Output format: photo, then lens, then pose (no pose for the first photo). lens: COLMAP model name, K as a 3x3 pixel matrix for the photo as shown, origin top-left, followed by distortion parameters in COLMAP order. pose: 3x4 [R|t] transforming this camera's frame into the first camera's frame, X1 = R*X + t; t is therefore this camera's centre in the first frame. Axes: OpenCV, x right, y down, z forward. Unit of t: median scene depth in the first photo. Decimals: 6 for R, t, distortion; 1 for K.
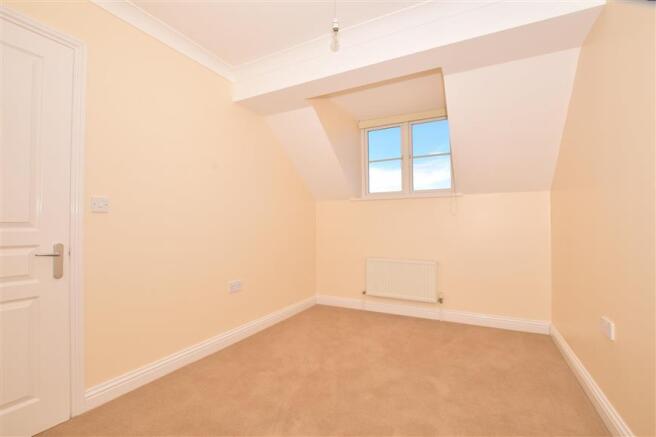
lens RADIAL K [[301.3, 0, 333.9], [0, 301.3, 219.1], [0, 0, 1]] dist [-0.004497, 0.000882]
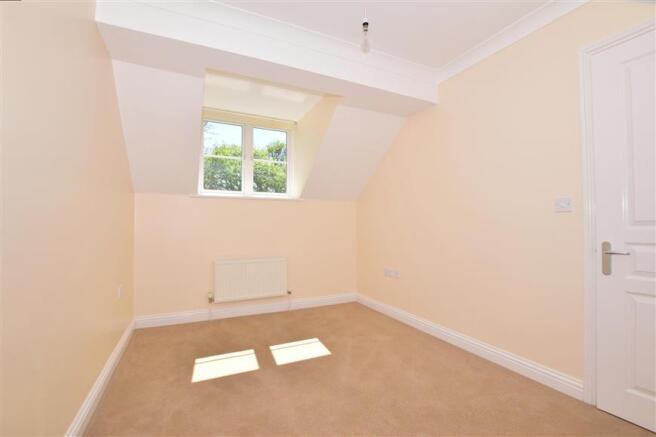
lens RADIAL K [[301.3, 0, 311.9], [0, 301.3, 218.8], [0, 0, 1]] dist [-0.004497, 0.000882]
pose [[0.624134, 0.016924, 0.781134, -0.188052], [-0.014689, 0.999843, -0.009926, 0.002358], [-0.781180, -0.005279, 0.624284, 0.092908]]
